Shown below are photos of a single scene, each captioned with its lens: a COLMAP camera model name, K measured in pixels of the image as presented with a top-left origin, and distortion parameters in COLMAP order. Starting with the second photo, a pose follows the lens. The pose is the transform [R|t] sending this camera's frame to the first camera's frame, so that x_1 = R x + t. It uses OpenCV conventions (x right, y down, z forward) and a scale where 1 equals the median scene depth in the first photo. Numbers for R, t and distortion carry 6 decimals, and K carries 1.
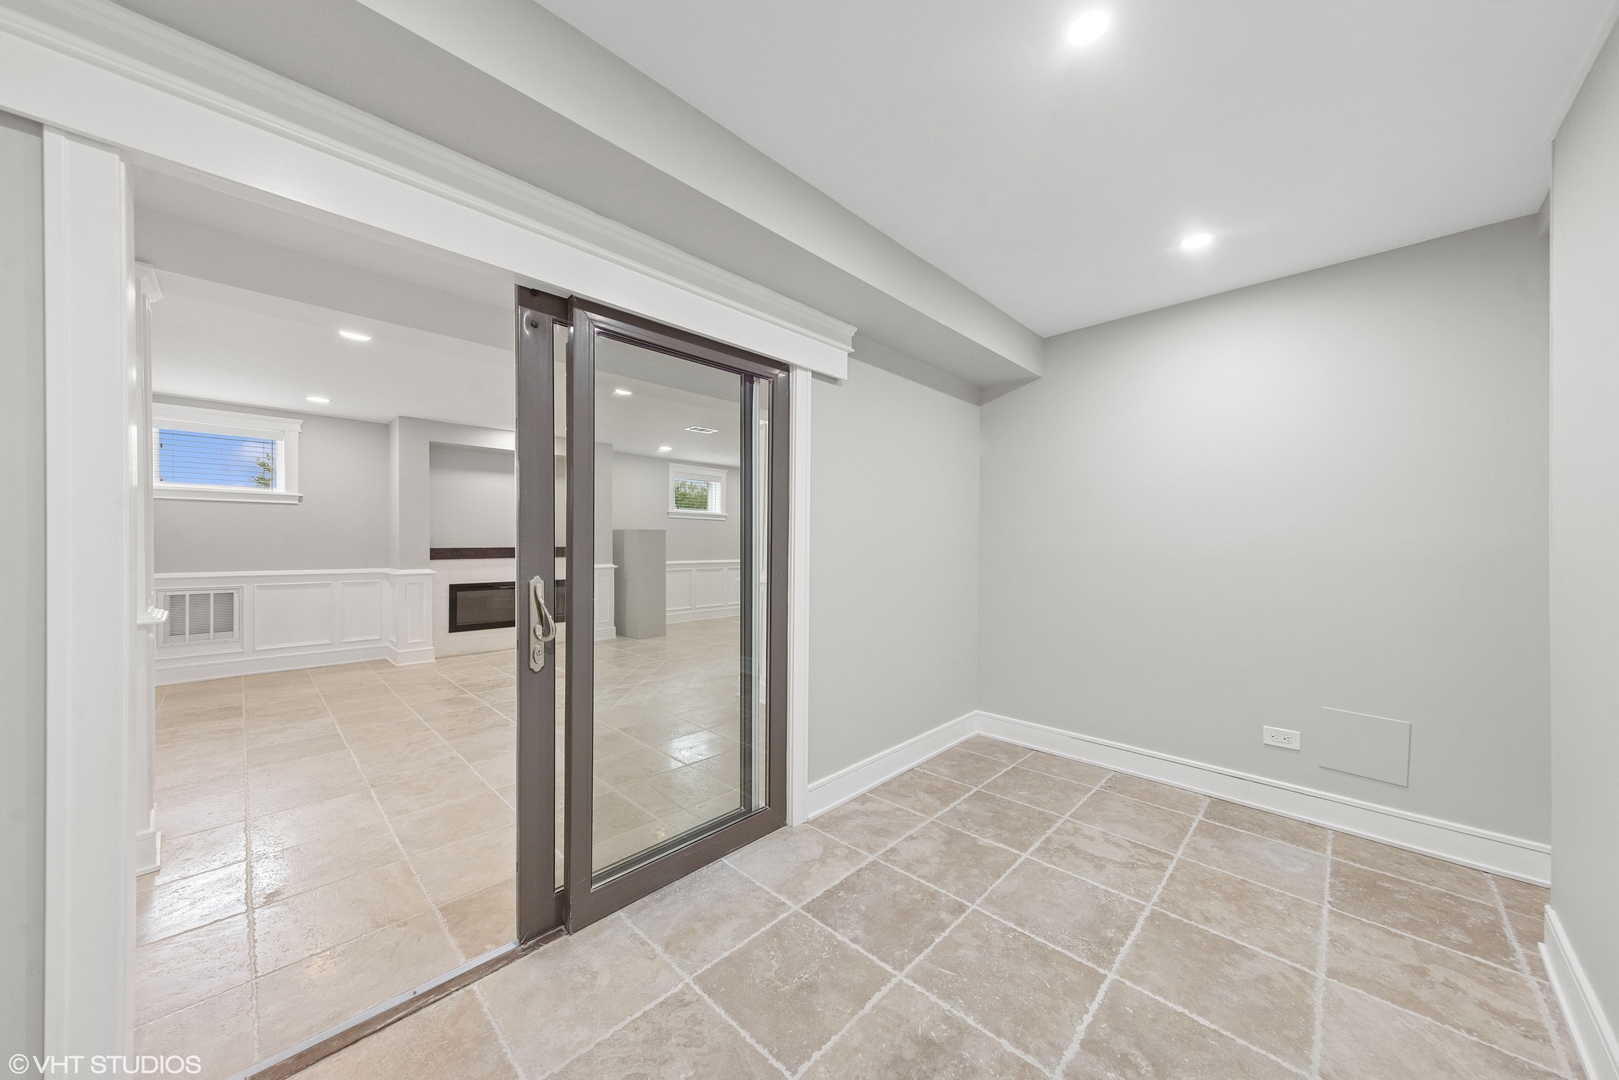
lens RADIAL K [[553.5, 0, 812.6], [0, 553.5, 545.6], [0, 0, 1]] dist [0.000132, -0.000003]
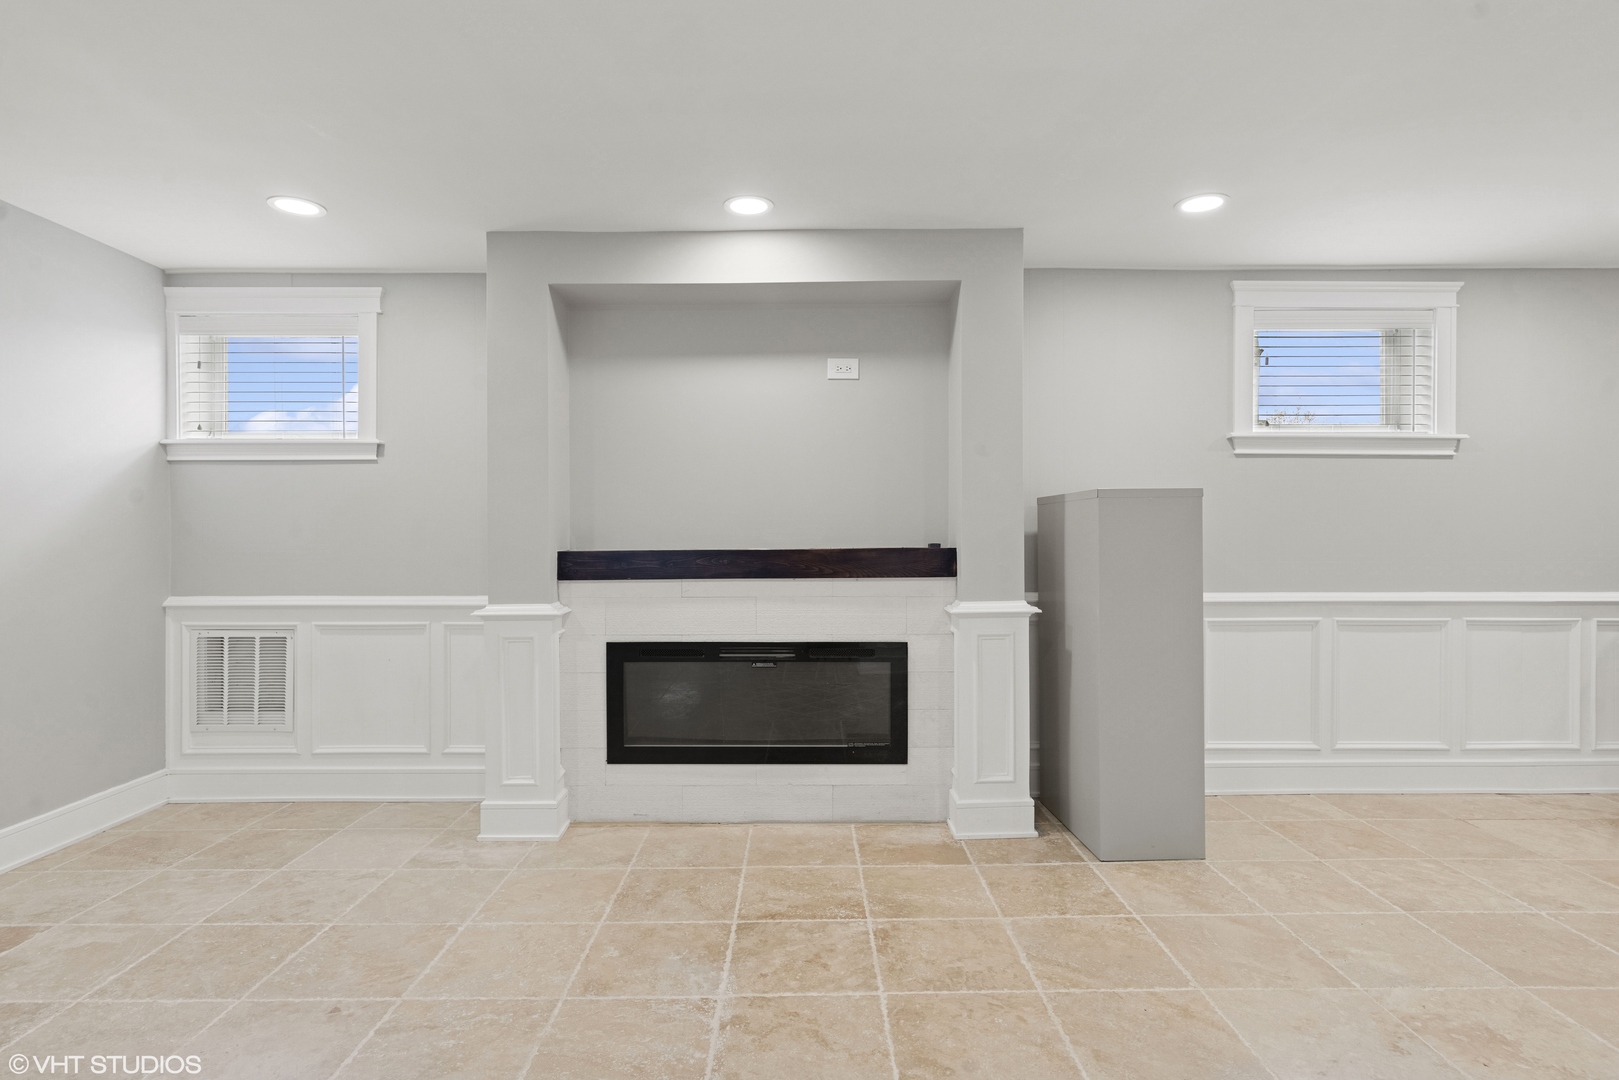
lens RADIAL K [[837.6, 0, 833.0], [0, 837.6, 540.9], [0, 0, 1]] dist [-0.000667, -0.000514]
pose [[0.703115, -0.005712, -0.711053, -0.121769], [0.003013, 0.999983, -0.005054, 0.000547], [0.711069, 0.001411, 0.703120, 0.748043]]
